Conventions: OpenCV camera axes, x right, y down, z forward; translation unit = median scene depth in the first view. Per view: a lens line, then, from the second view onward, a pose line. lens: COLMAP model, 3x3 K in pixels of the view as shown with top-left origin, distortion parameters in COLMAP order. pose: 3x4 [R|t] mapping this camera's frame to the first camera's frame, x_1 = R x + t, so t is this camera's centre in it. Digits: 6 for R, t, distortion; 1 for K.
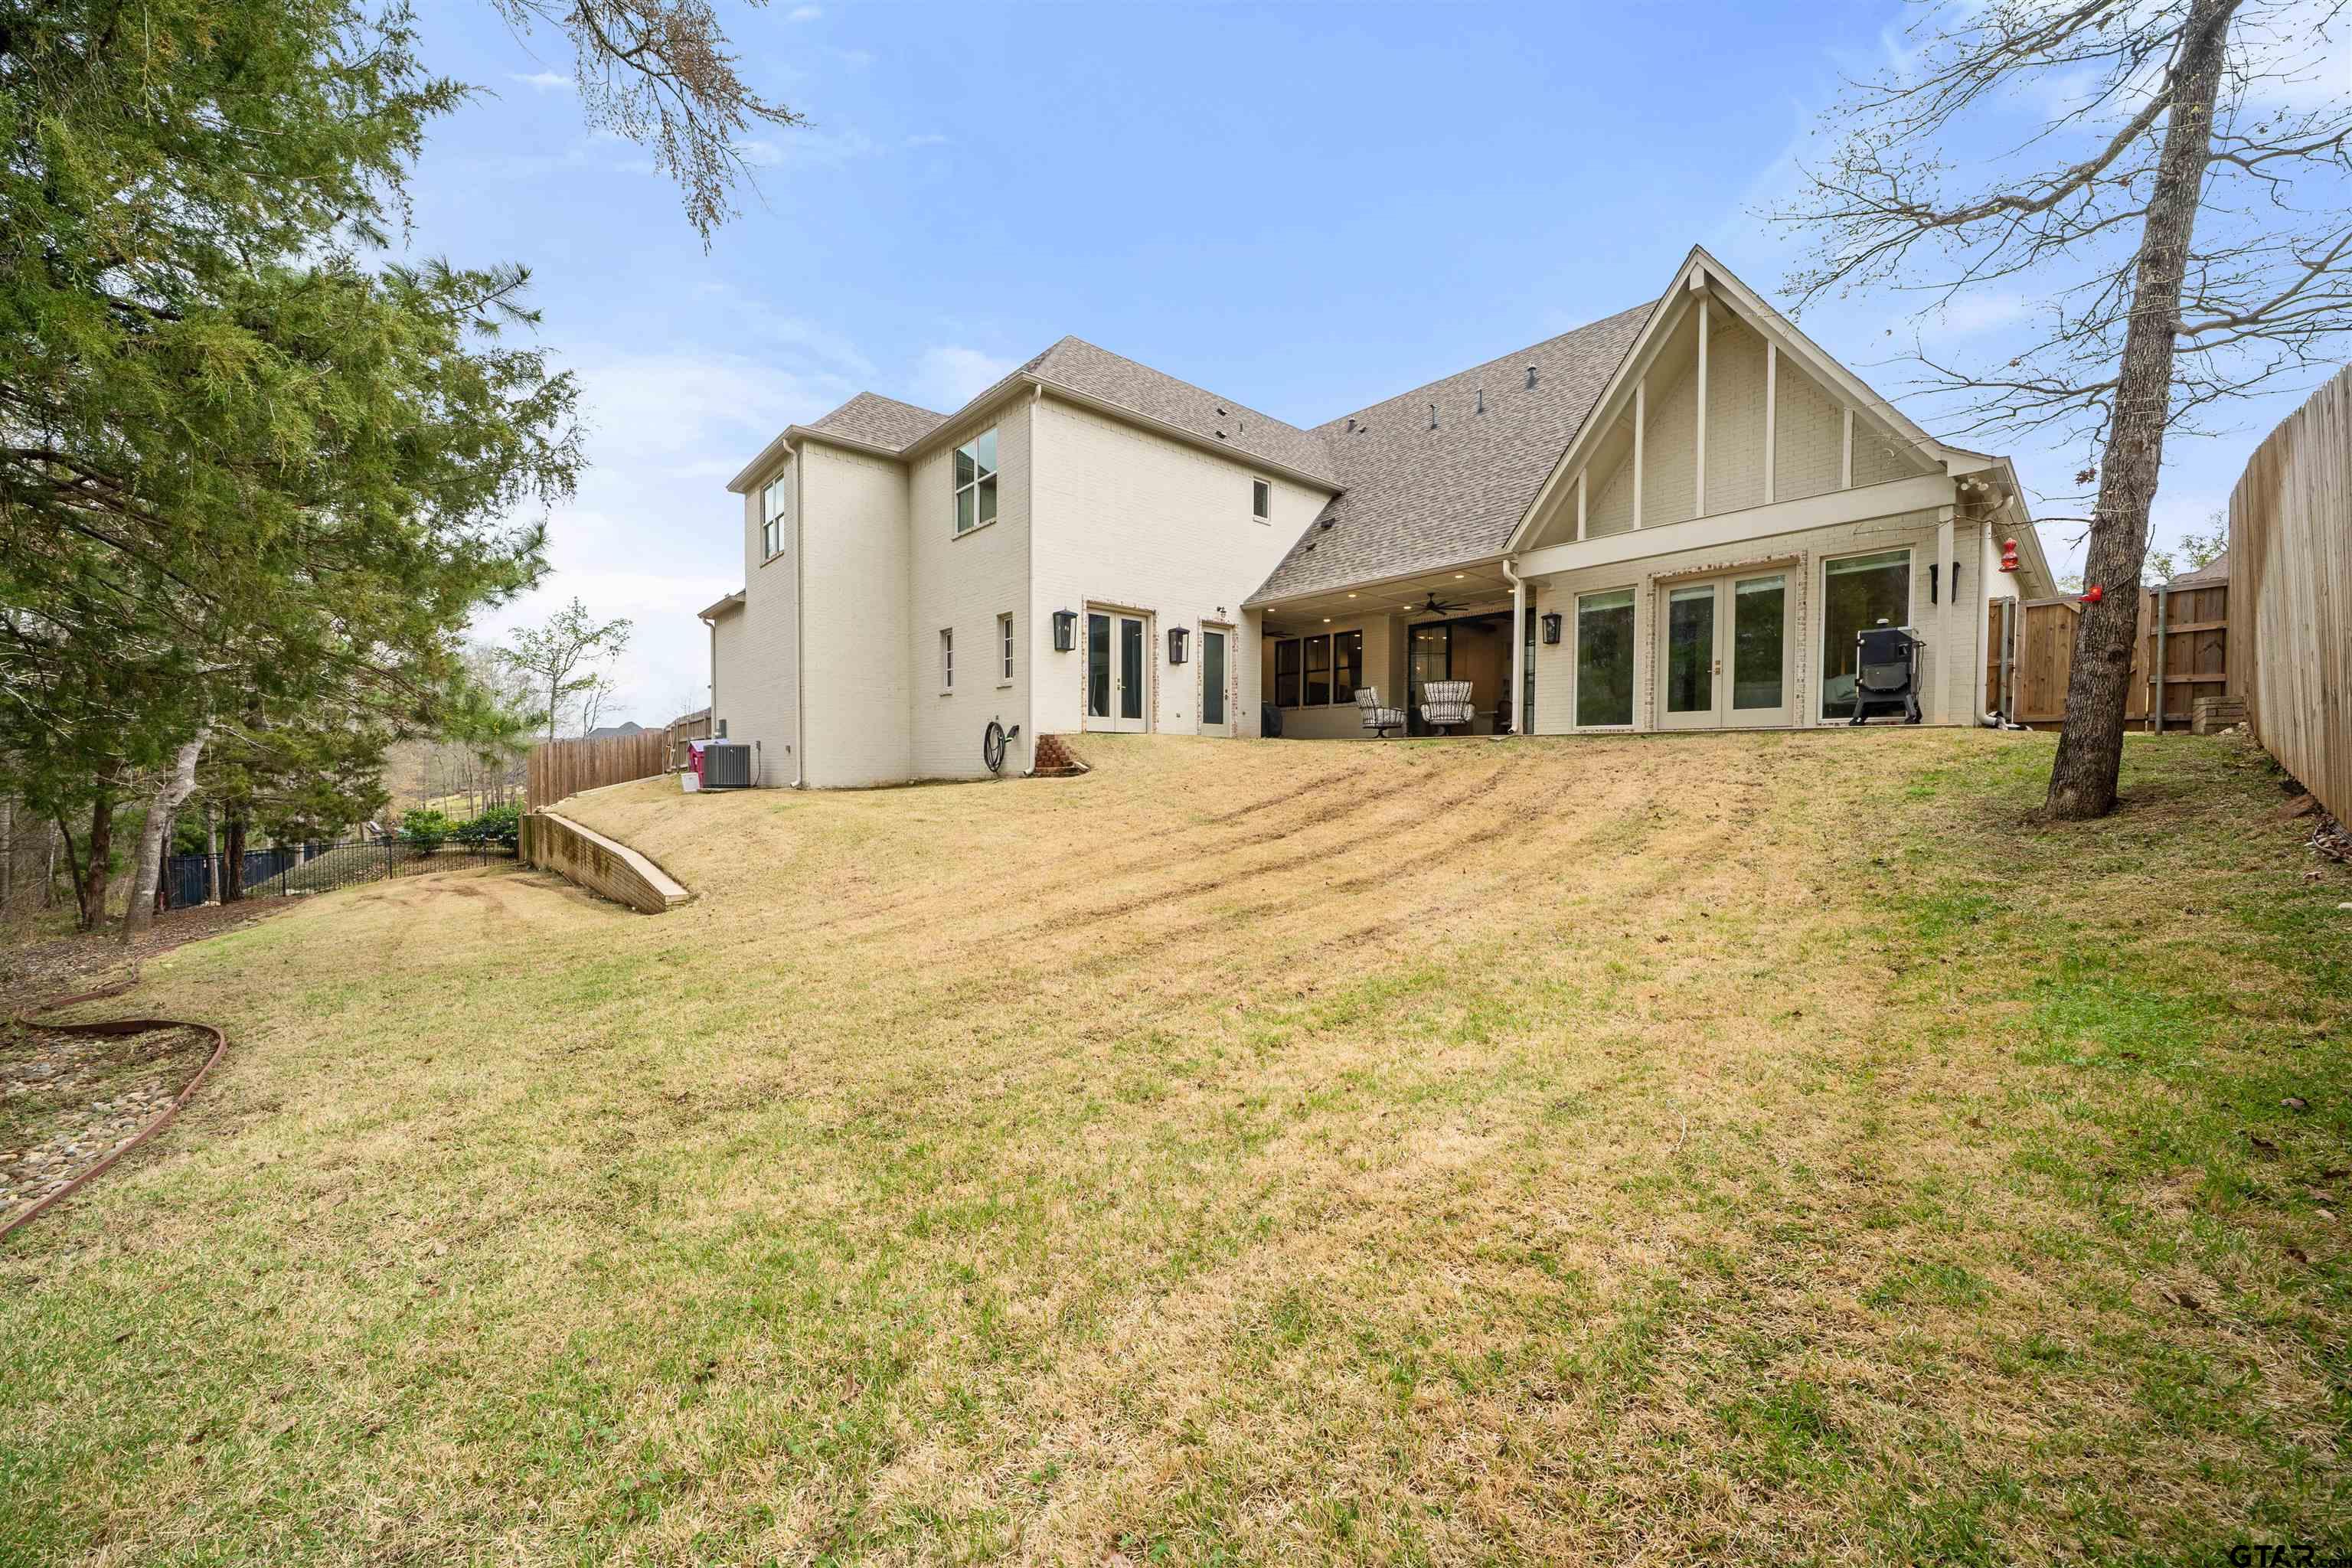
lens RADIAL K [[863.3, 0, 1170.1], [0, 863.3, 771.5], [0, 0, 1]] dist [0.001090, 0.000077]
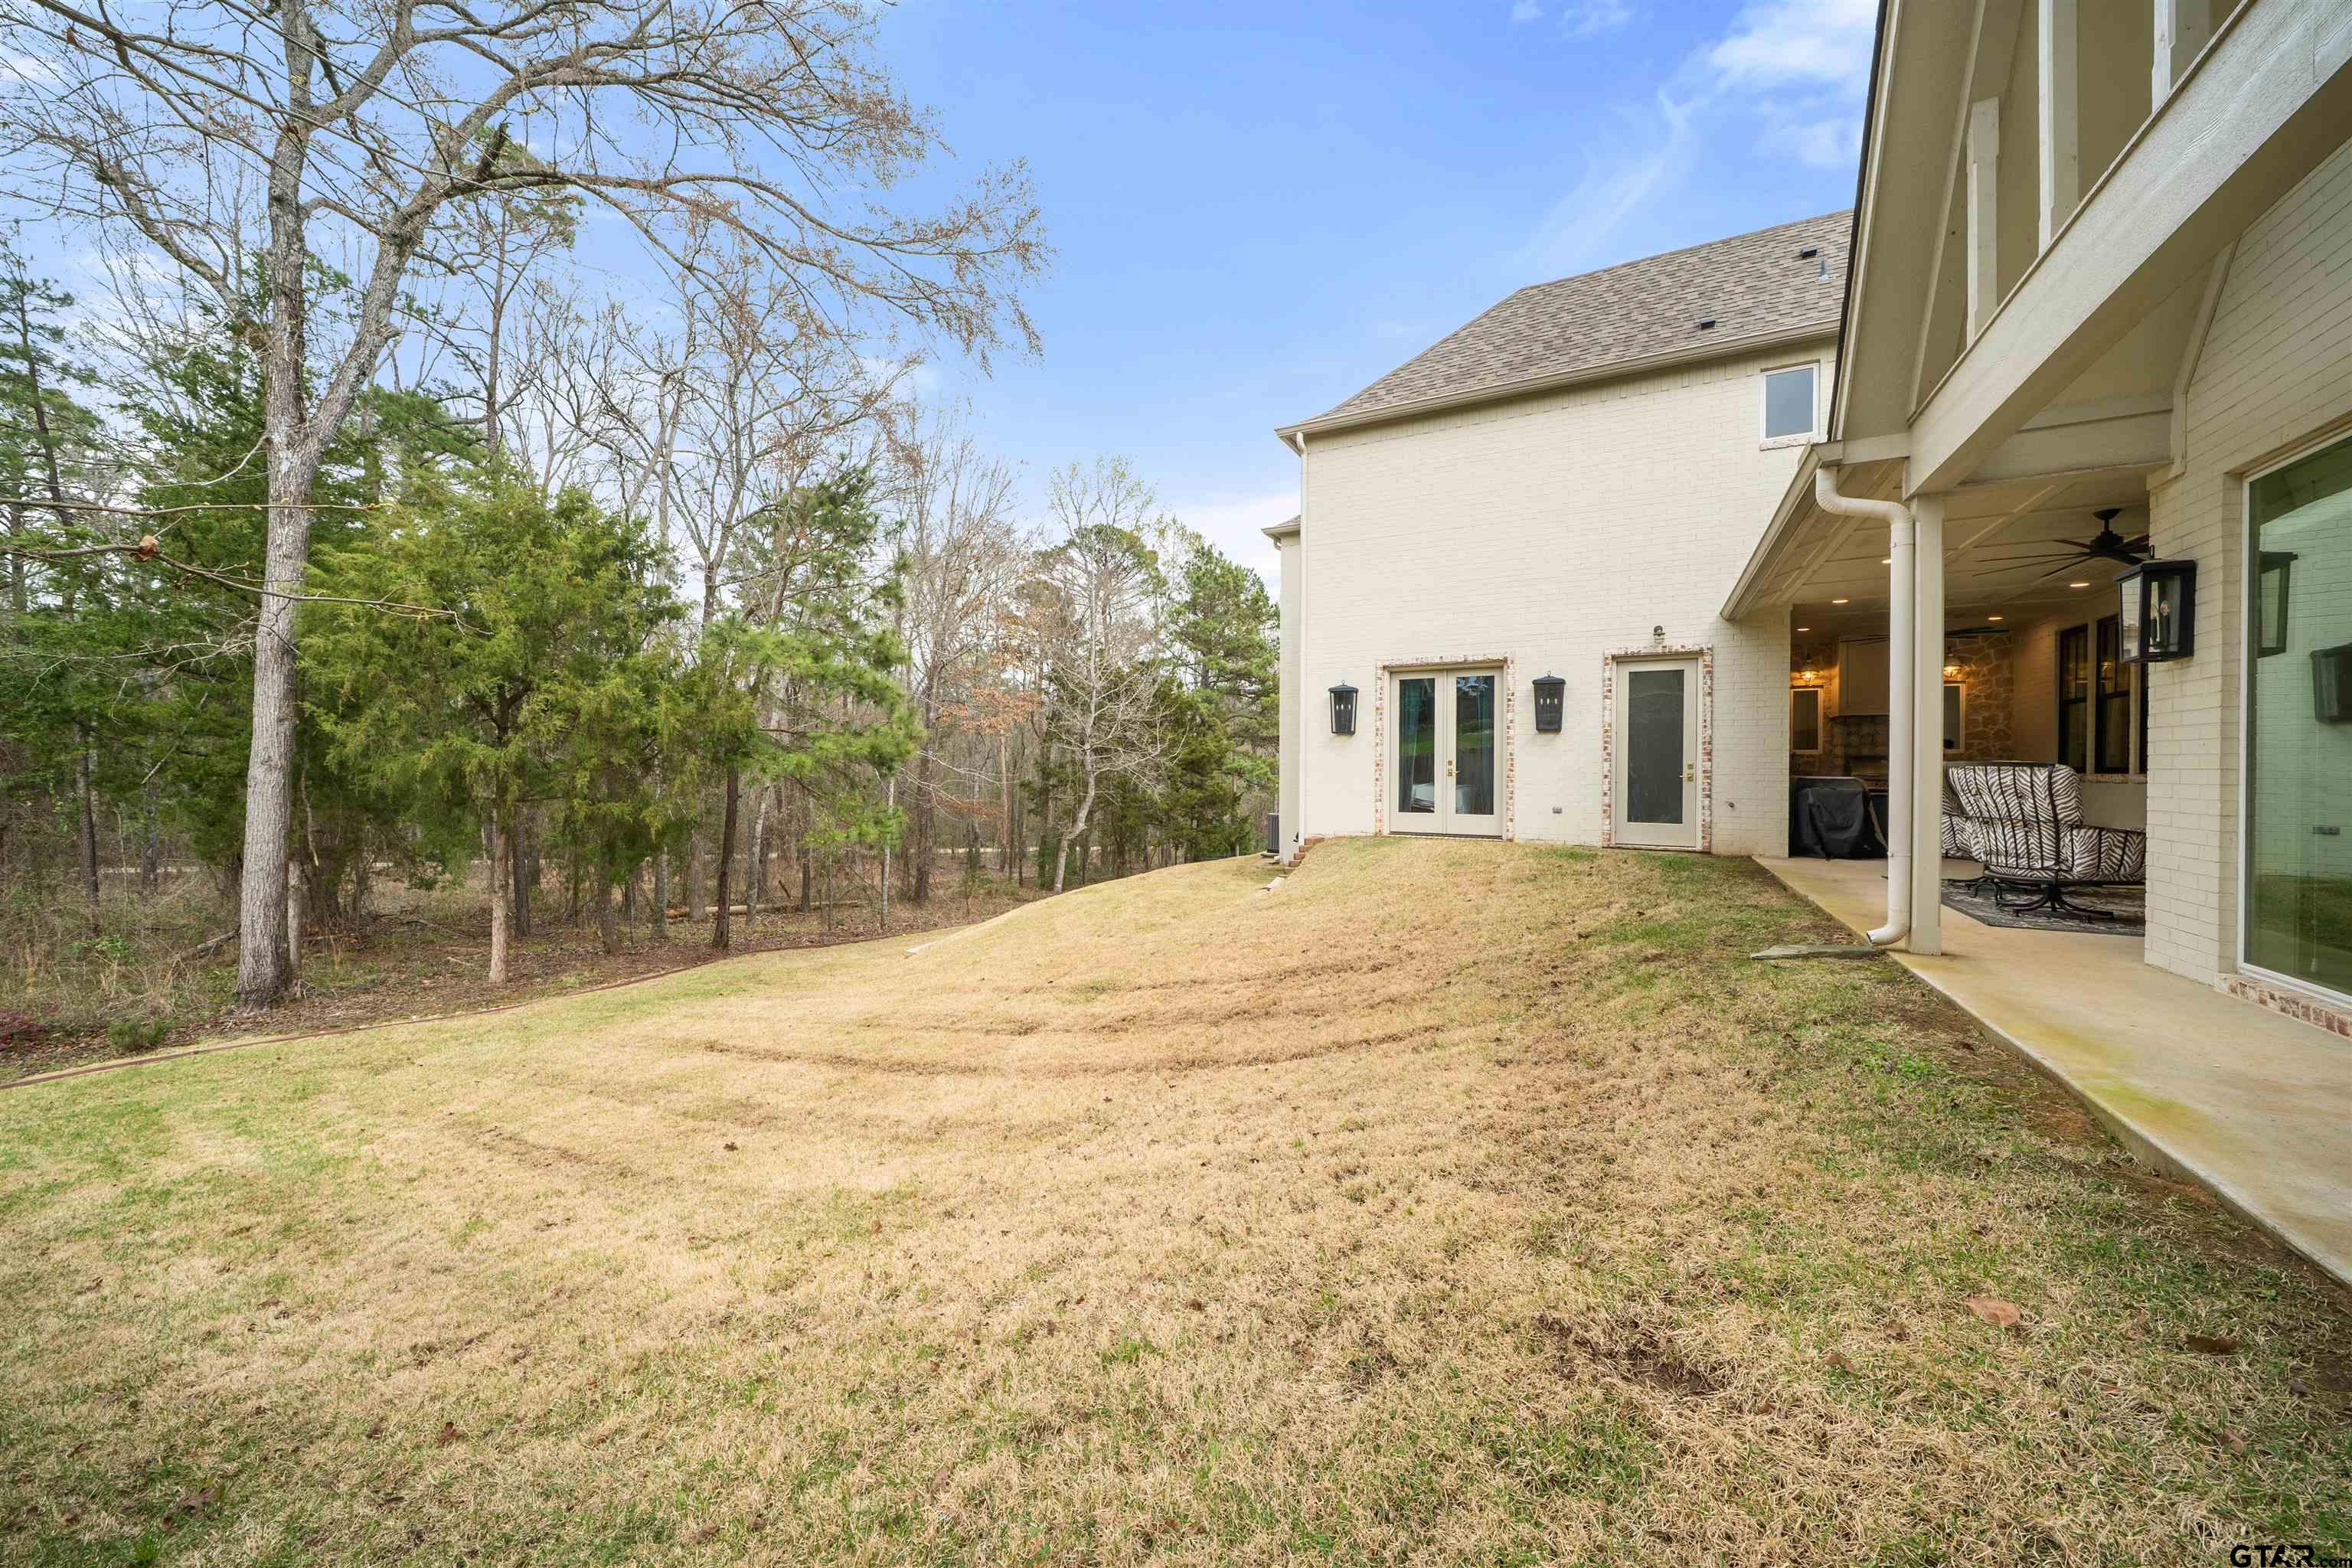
lens RADIAL K [[863.3, 0, 1170.1], [0, 863.3, 771.5], [0, 0, 1]] dist [0.001090, 0.000077]
pose [[0.311448, 0.011828, -0.950190, 0.550652], [-0.000347, 0.999924, 0.012333, -0.106258], [0.950263, -0.003511, 0.311428, 0.539971]]
